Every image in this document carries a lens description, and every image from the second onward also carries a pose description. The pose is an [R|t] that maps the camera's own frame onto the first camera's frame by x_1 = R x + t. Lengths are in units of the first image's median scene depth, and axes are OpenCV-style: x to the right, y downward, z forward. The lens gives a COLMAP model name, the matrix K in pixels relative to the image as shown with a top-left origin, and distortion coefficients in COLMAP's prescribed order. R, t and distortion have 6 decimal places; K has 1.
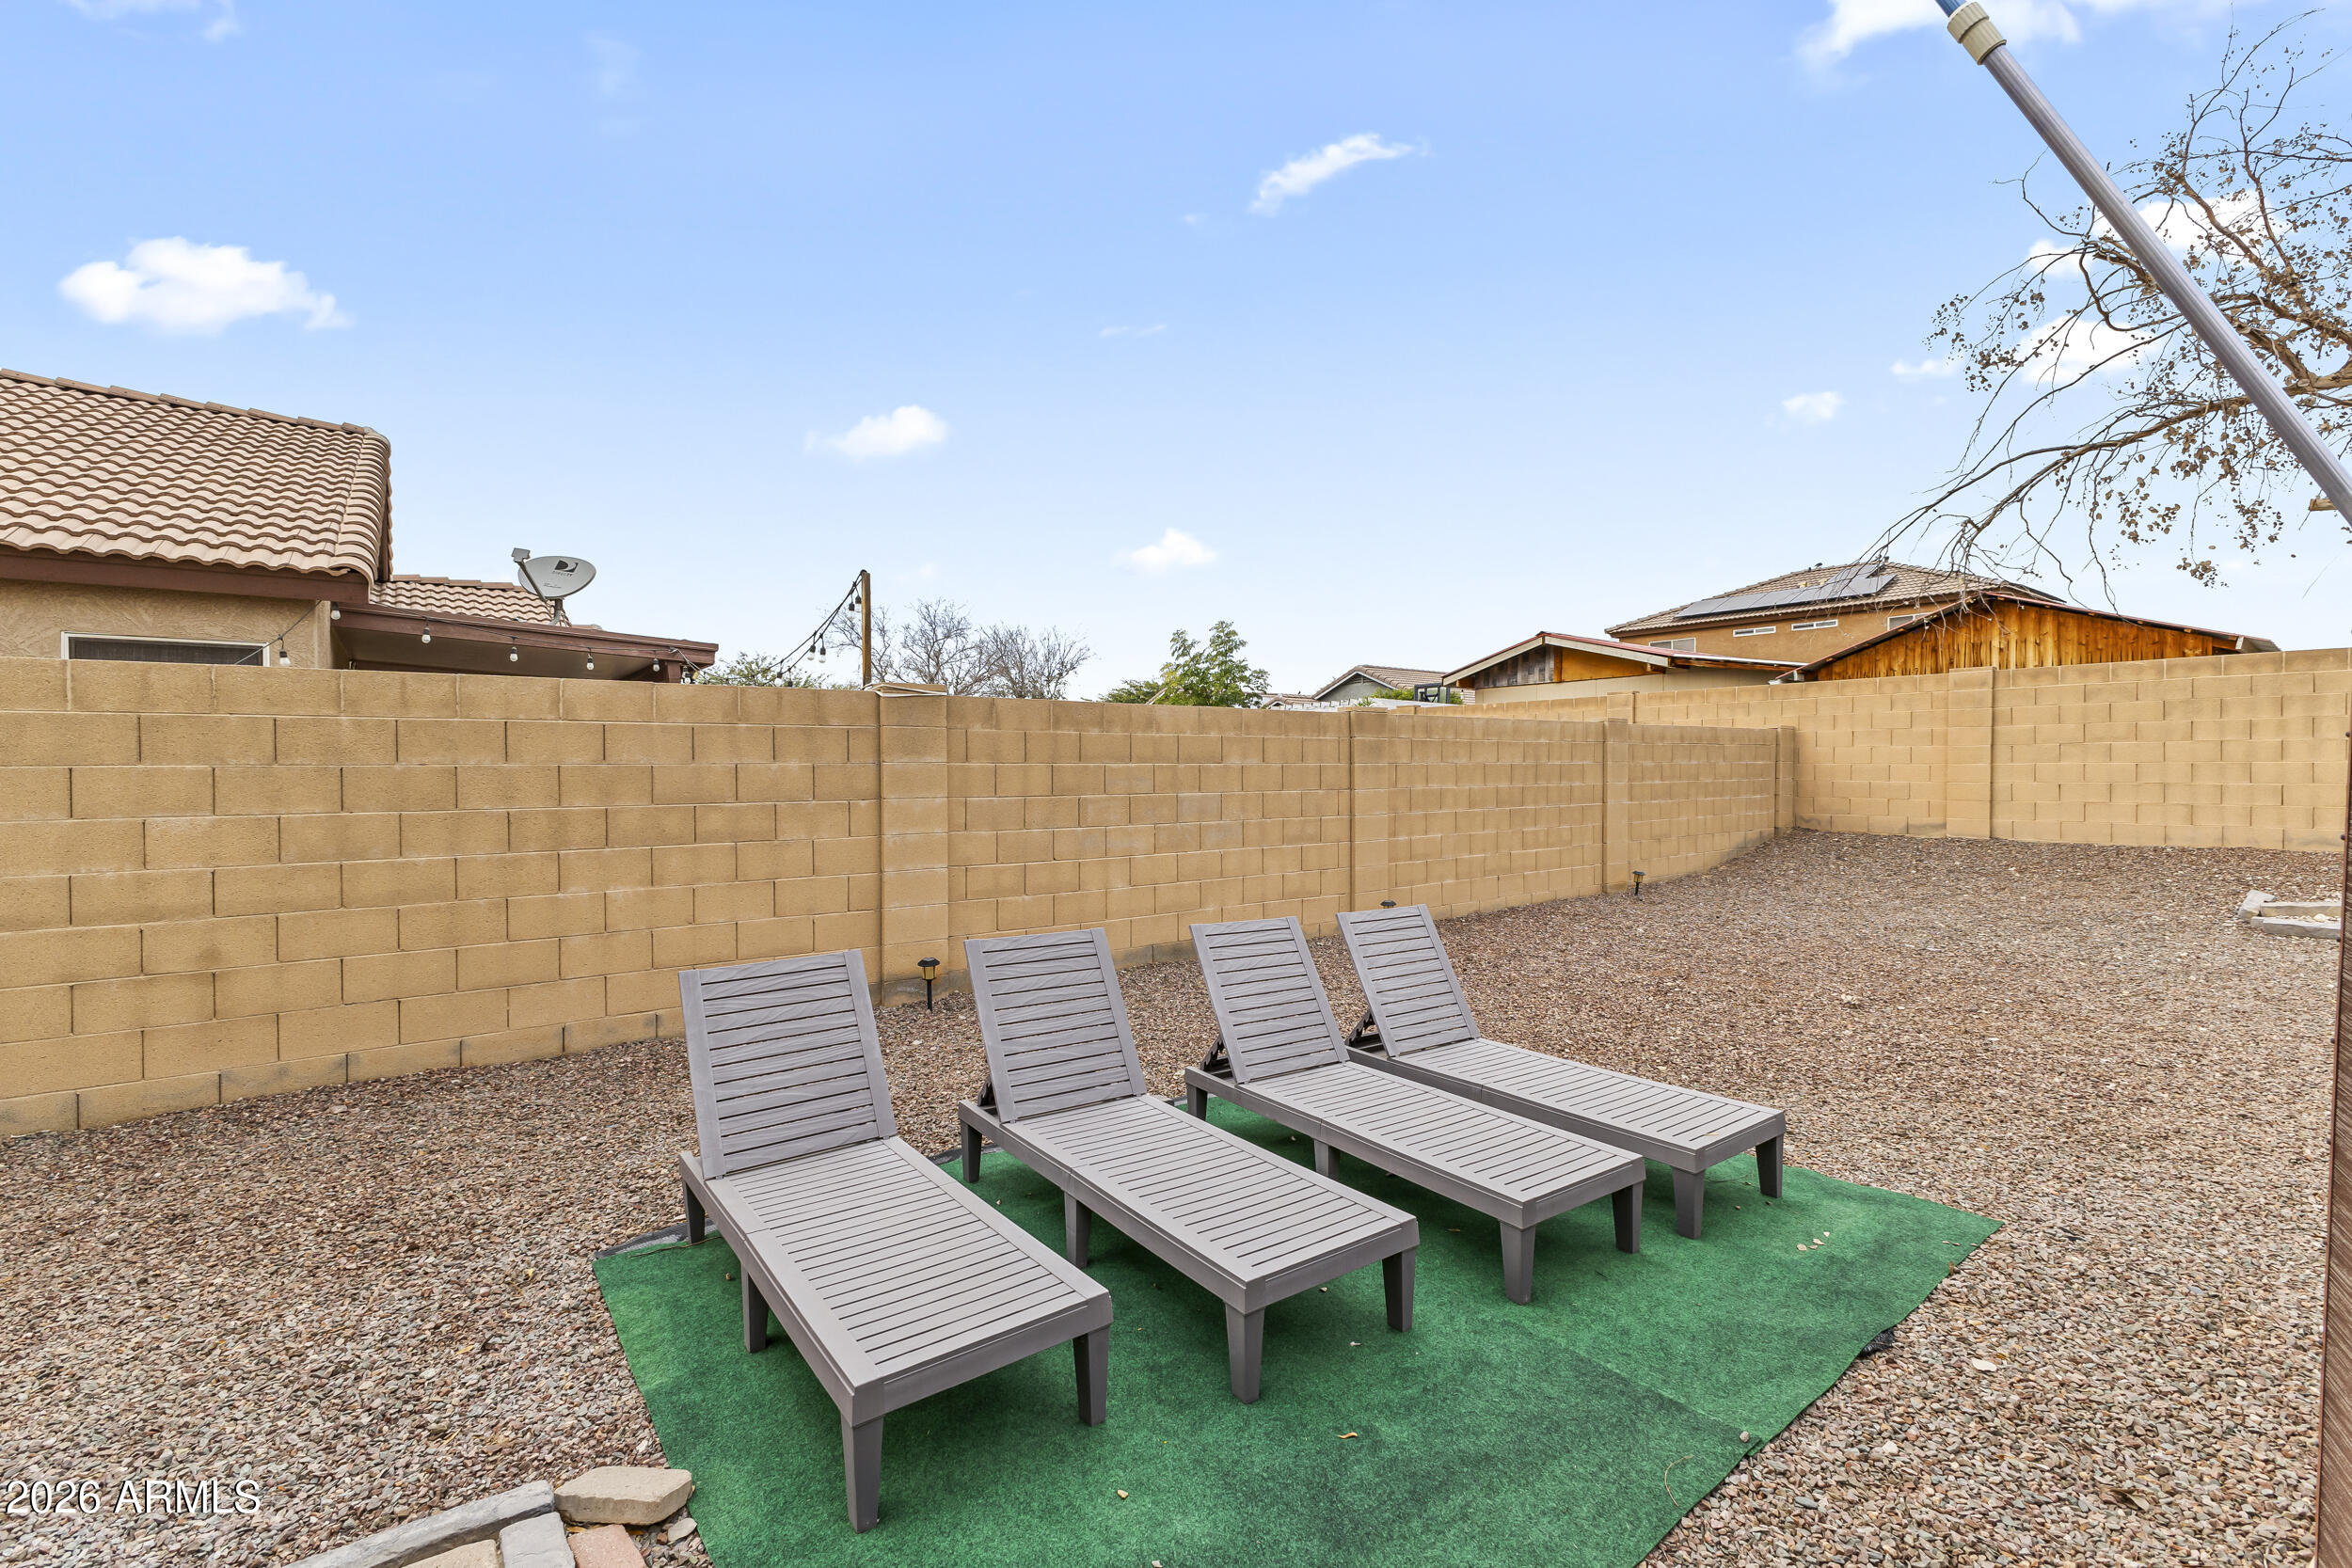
lens RADIAL K [[1019.2, 0, 1176.7], [0, 1019.2, 779.5], [0, 0, 1]] dist [0.009649, -0.002524]
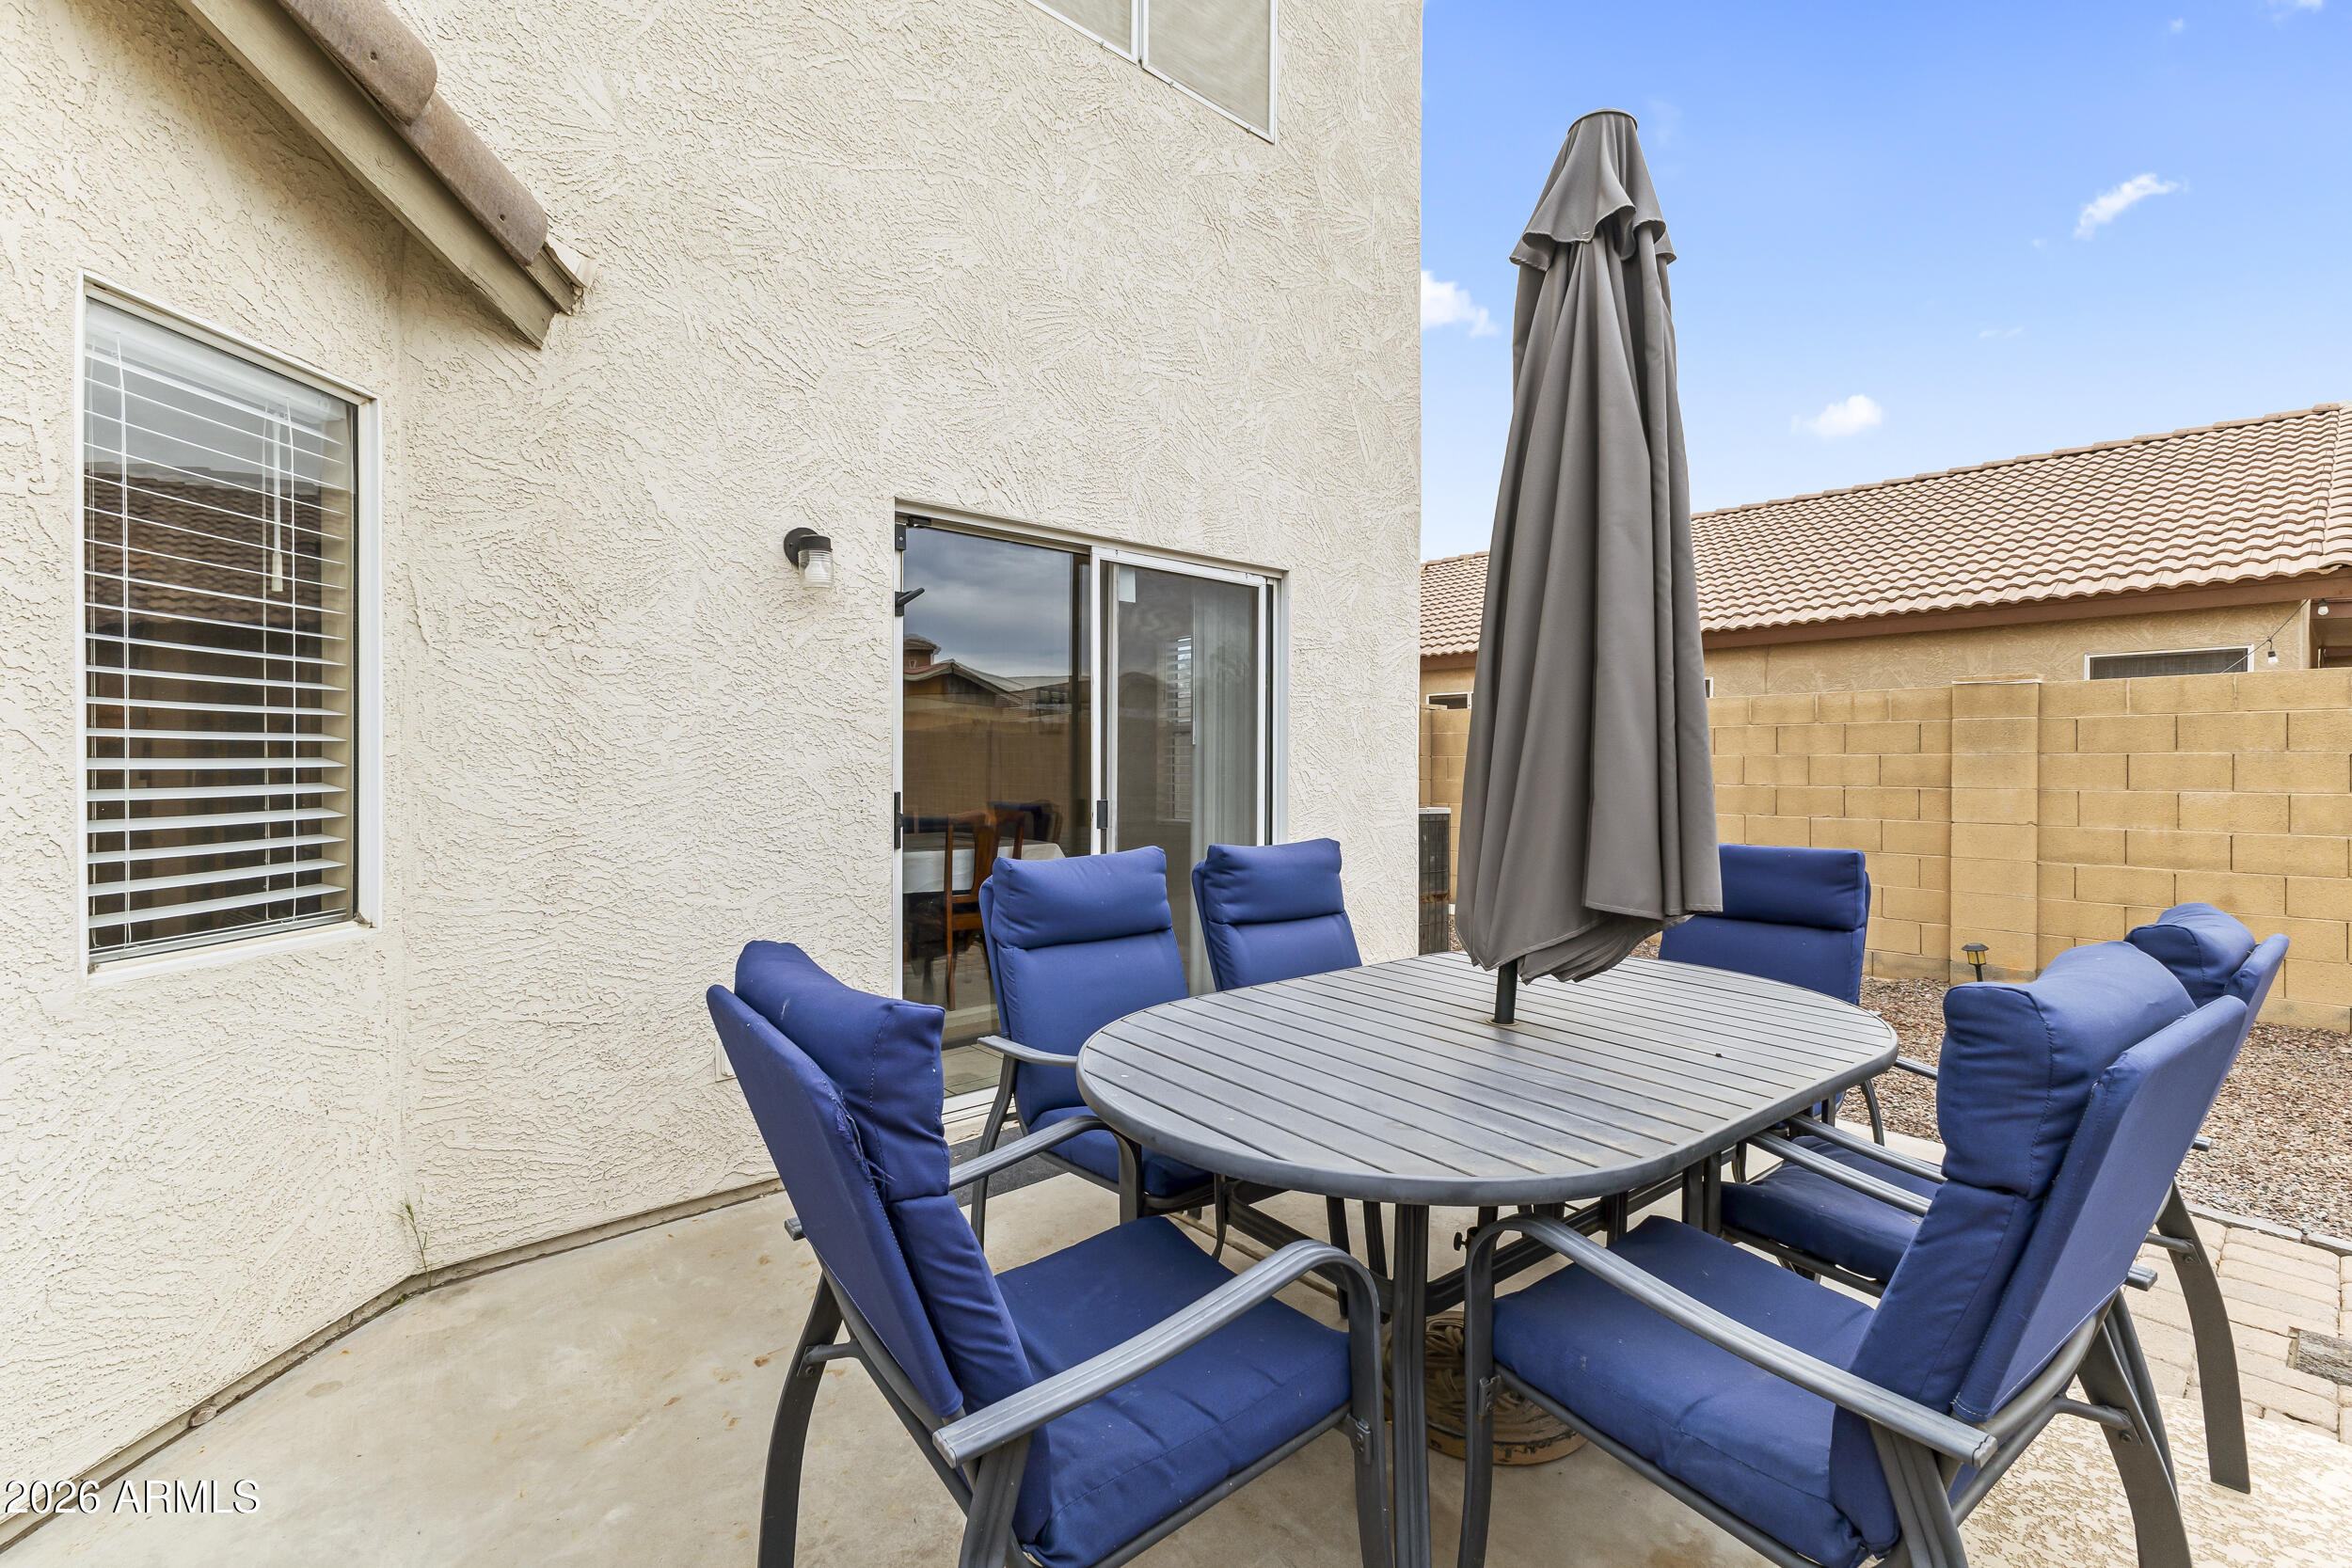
lens RADIAL K [[1019.2, 0, 1178.9], [0, 1019.2, 779.4], [0, 0, 1]] dist [0.009649, -0.002524]
pose [[0.081530, 0.020734, -0.996455, 0.205385], [-0.013821, 0.999711, 0.019671, 0.012098], [0.996575, 0.012168, 0.081793, -0.377714]]
